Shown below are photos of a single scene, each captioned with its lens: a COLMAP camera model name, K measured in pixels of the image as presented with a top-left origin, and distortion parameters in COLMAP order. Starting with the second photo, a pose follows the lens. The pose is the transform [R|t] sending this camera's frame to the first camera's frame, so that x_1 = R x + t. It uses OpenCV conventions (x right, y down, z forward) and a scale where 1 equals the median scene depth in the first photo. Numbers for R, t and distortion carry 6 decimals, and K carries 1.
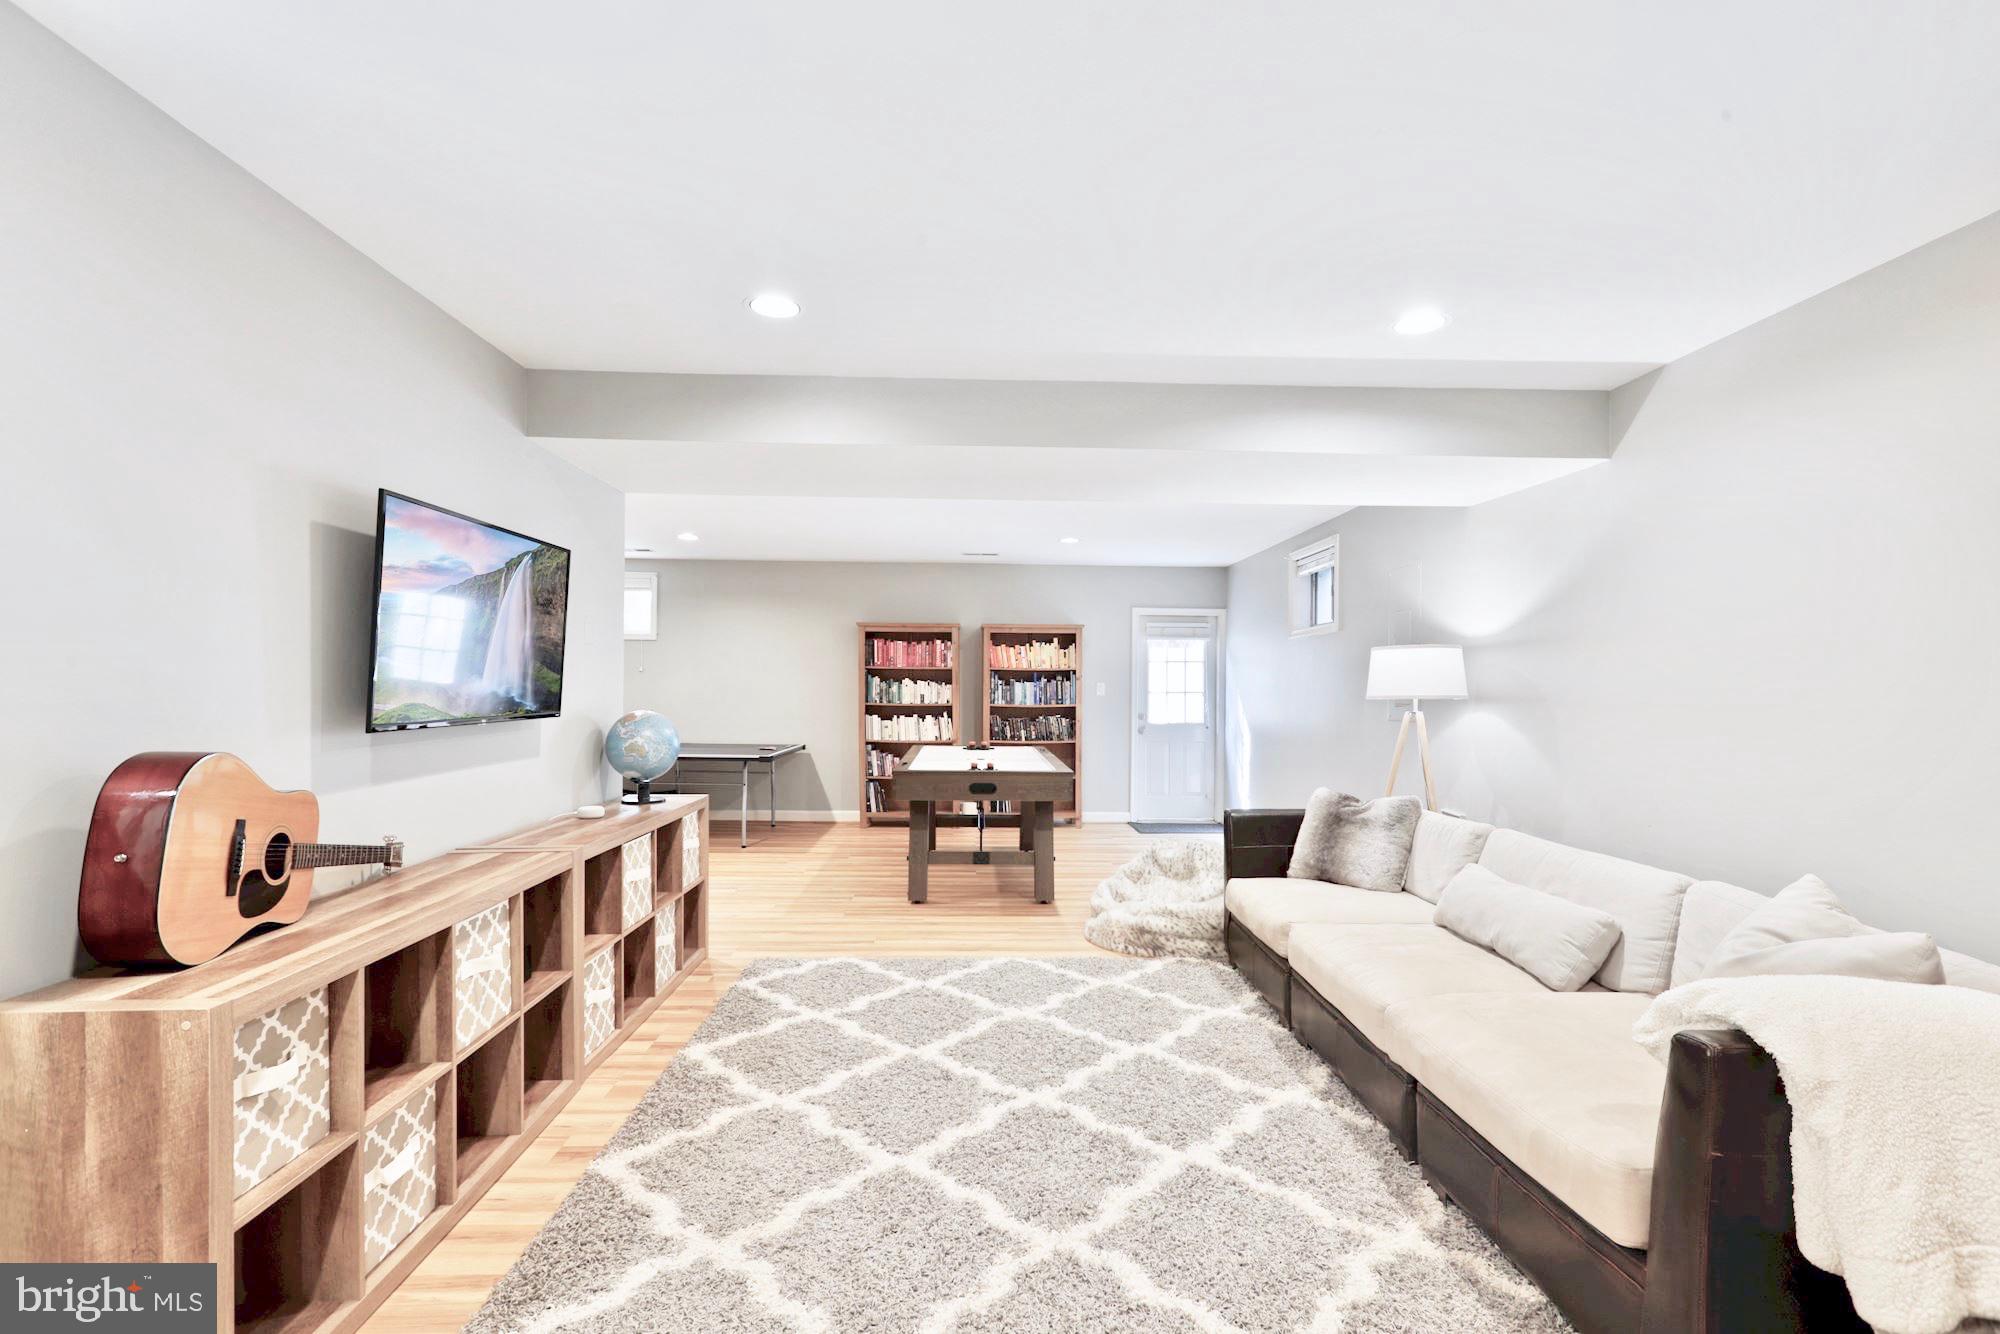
lens RADIAL K [[906.7, 0, 996.7], [0, 906.7, 692.8], [0, 0, 1]] dist [-0.008403, 0.001884]
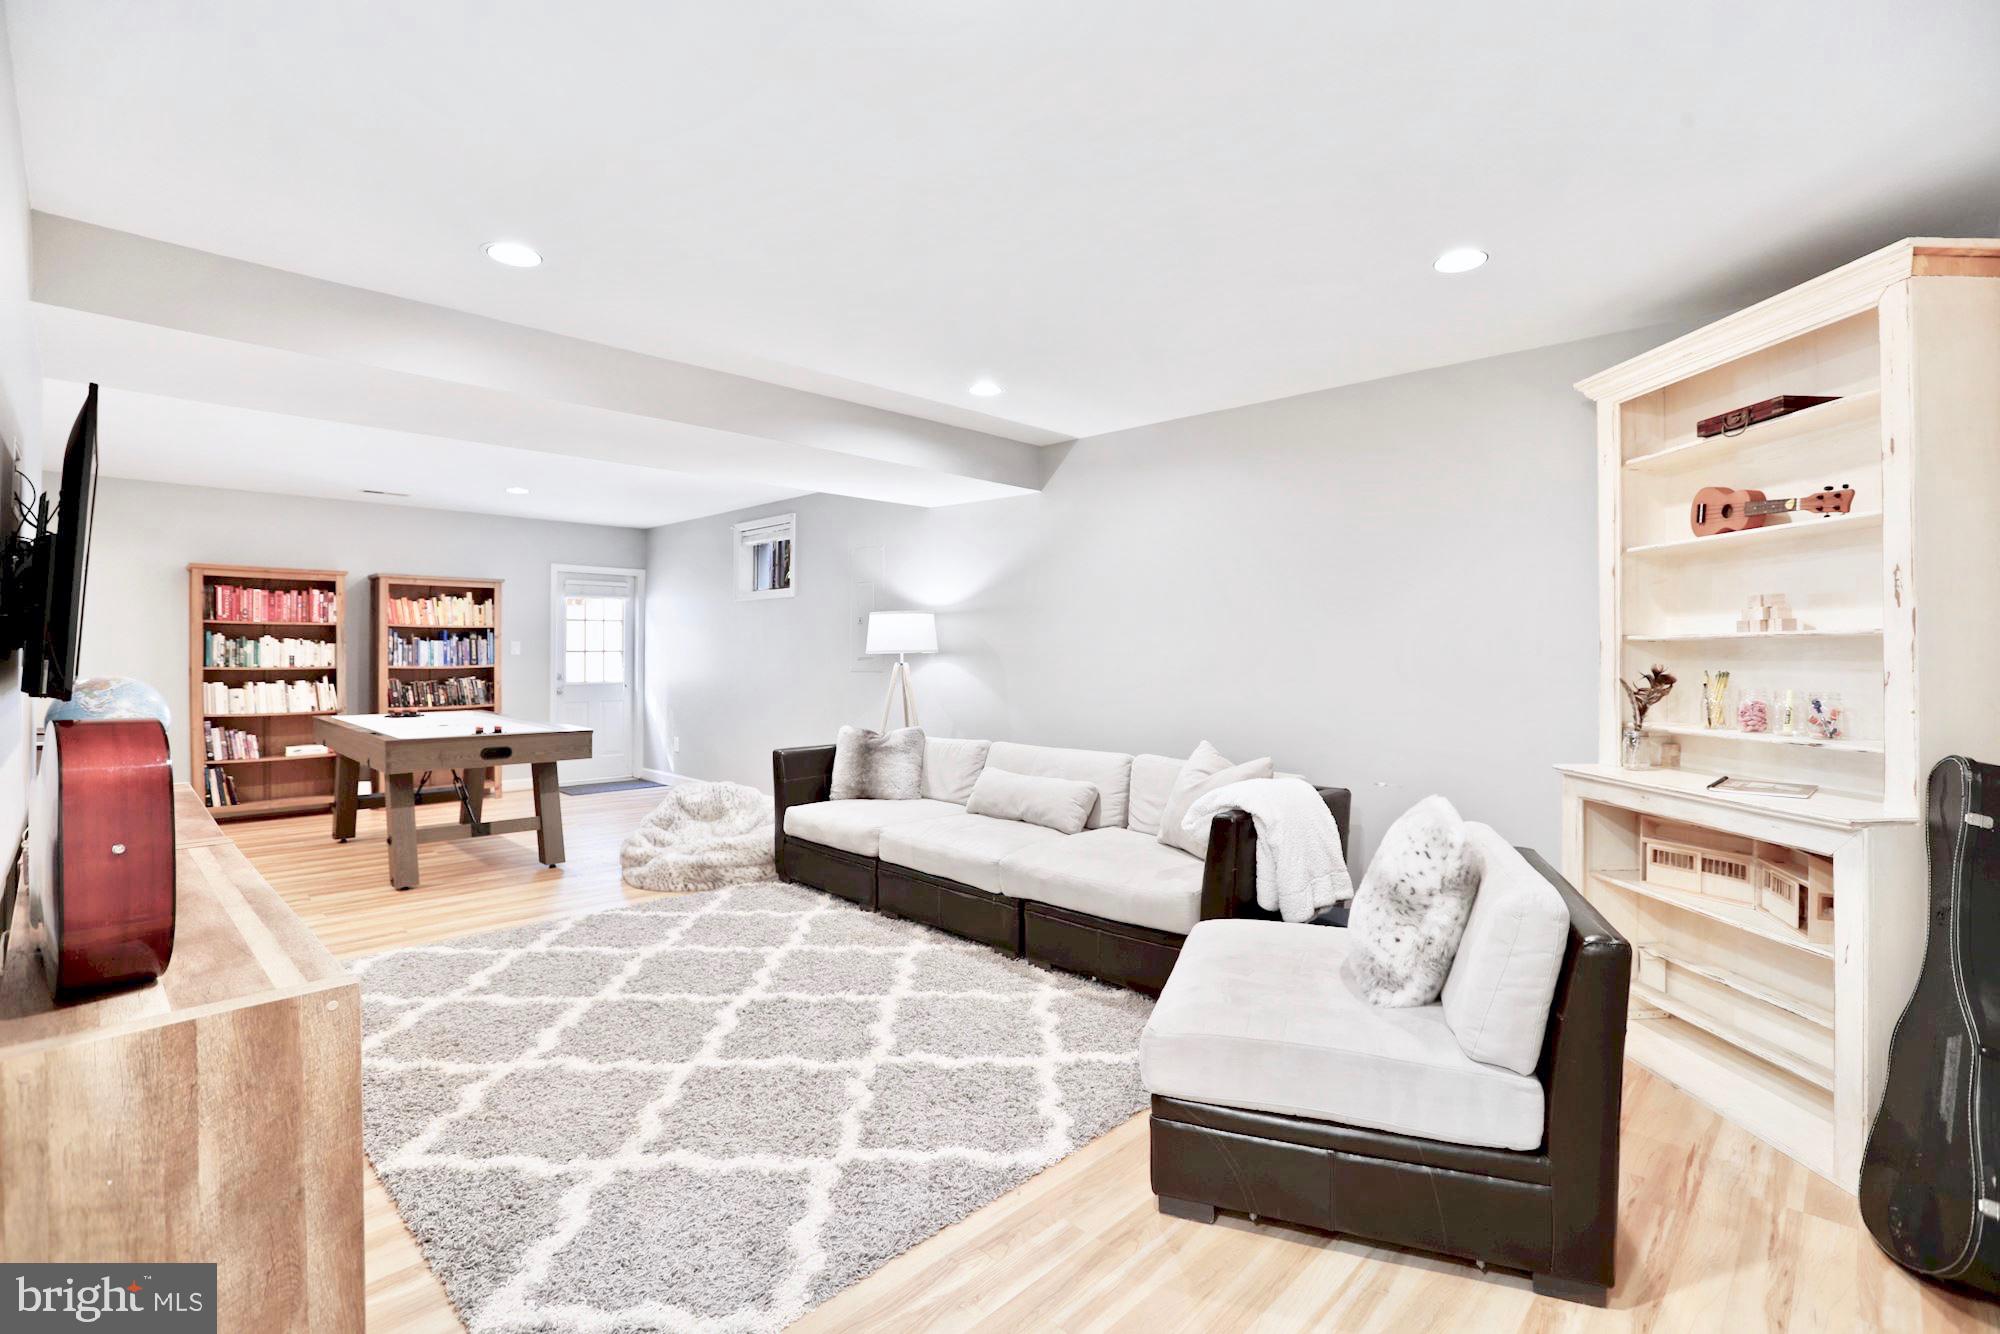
lens RADIAL K [[906.7, 0, 996.9], [0, 906.7, 654.2], [0, 0, 1]] dist [-0.008403, 0.001884]
pose [[0.732358, -0.008281, 0.680870, -0.347520], [0.007302, 0.999964, 0.004308, 0.003512], [-0.680881, 0.001817, 0.732392, -0.048015]]
